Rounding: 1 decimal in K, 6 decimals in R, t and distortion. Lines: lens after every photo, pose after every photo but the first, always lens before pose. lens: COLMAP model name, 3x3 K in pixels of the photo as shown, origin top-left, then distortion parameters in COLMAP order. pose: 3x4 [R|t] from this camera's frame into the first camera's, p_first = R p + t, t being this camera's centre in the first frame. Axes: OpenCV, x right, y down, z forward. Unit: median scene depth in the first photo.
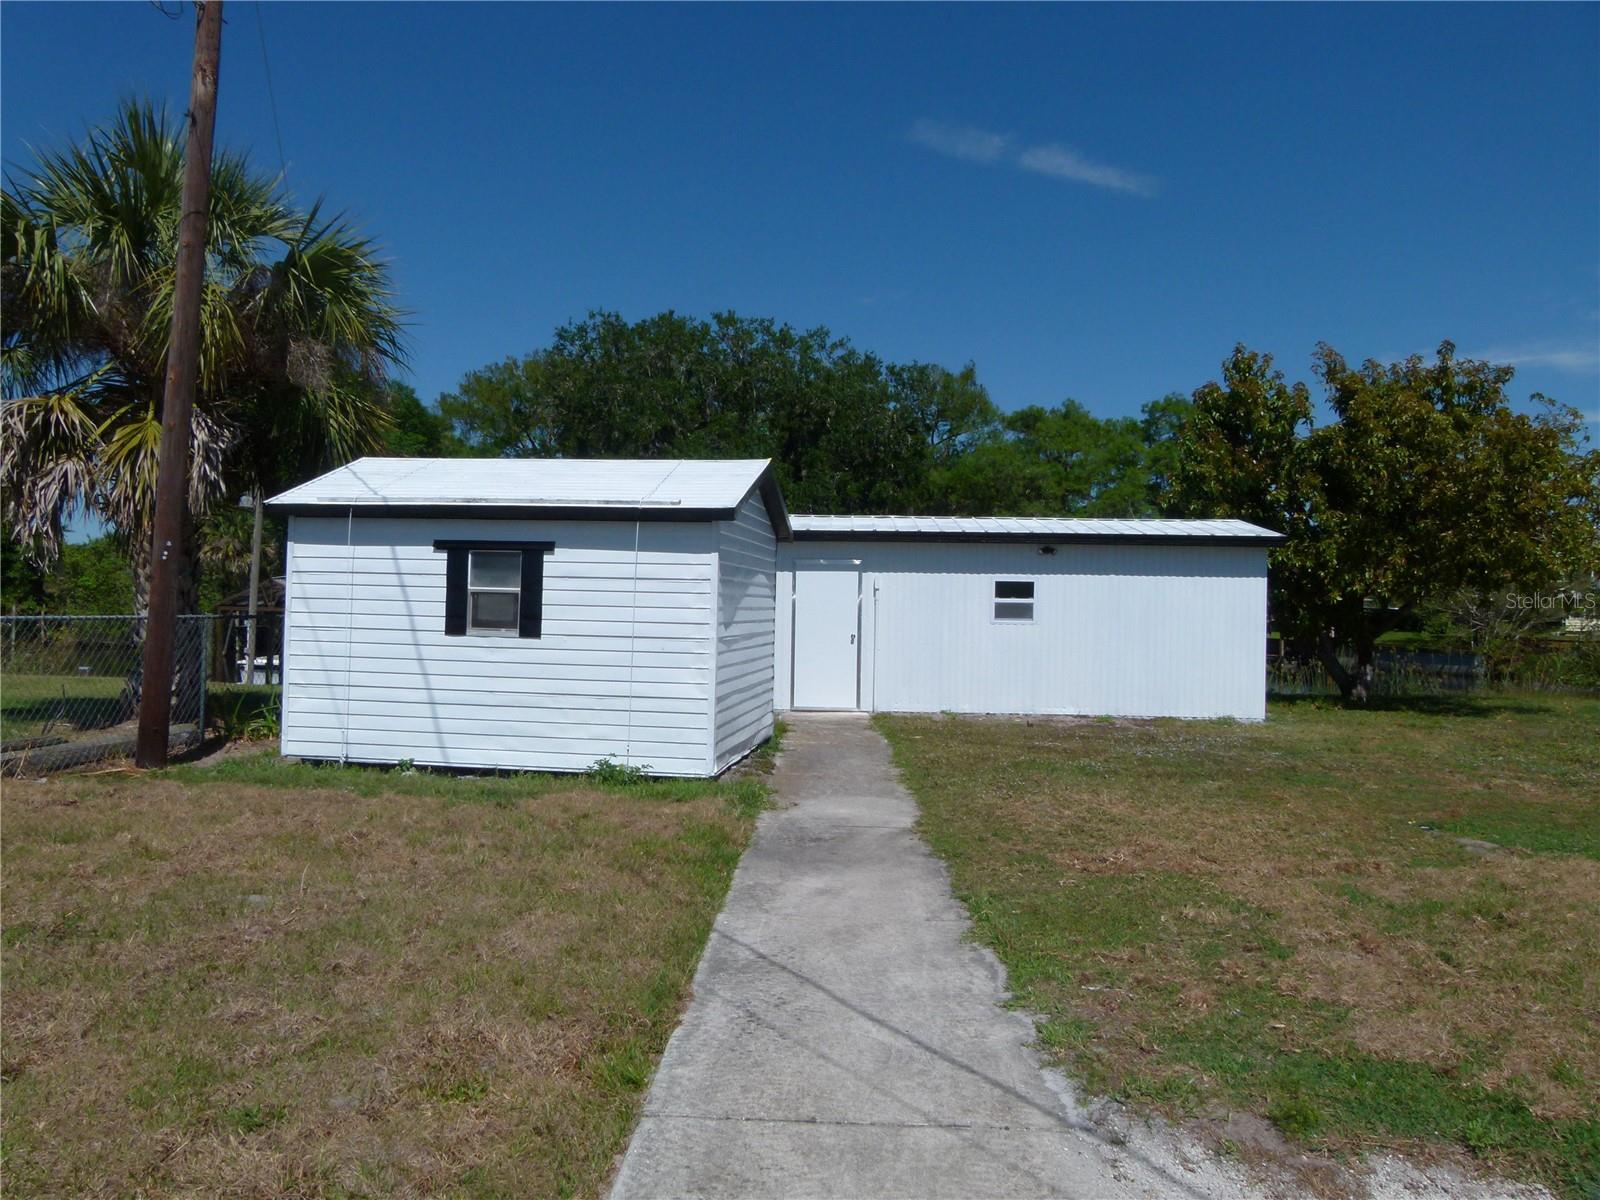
lens RADIAL K [[1180.2, 0, 800.0], [0, 1180.2, 600.0], [0, 0, 1]] dist [-0.002669, 0.000099]
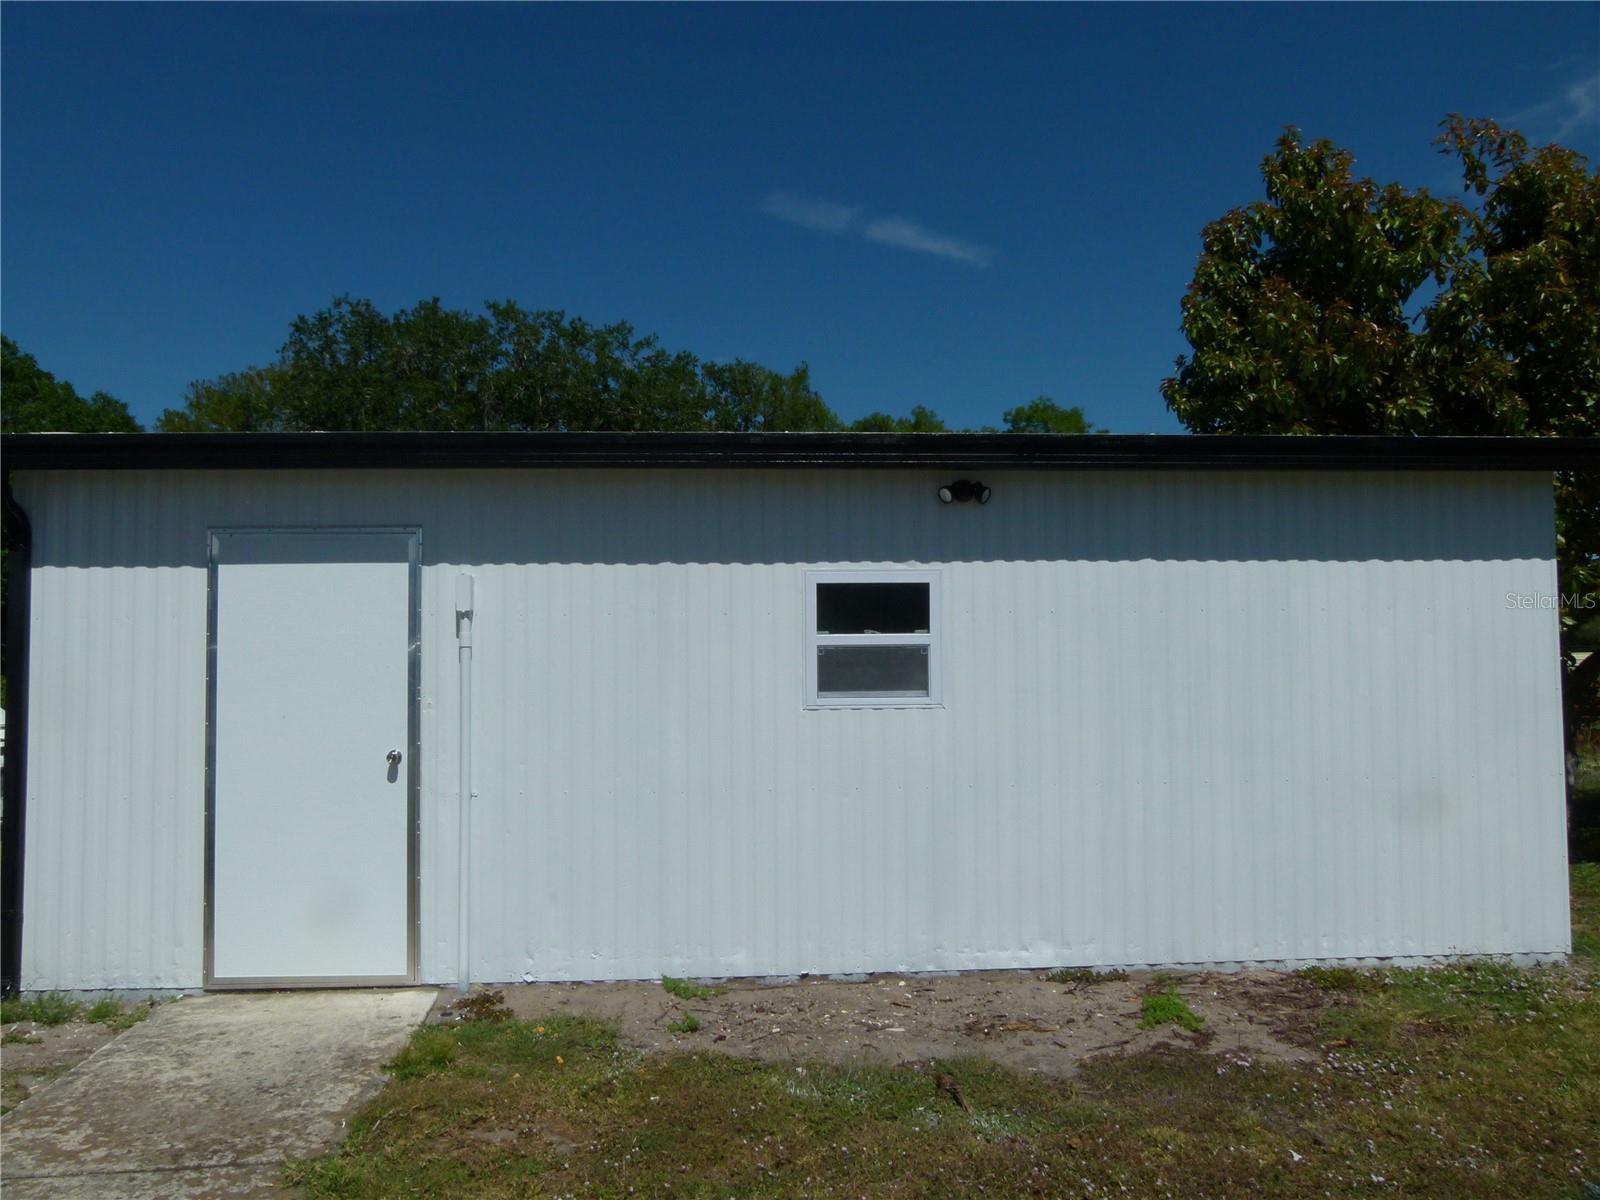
lens RADIAL K [[1182.5, 0, 800.0], [0, 1182.5, 600.0], [0, 0, 1]] dist [-0.068493, -0.000272]
pose [[0.991424, -0.018191, 0.129409, 0.031767], [0.023800, 0.998837, -0.041931, 0.000817], [-0.128496, 0.044652, 0.990704, 0.180865]]
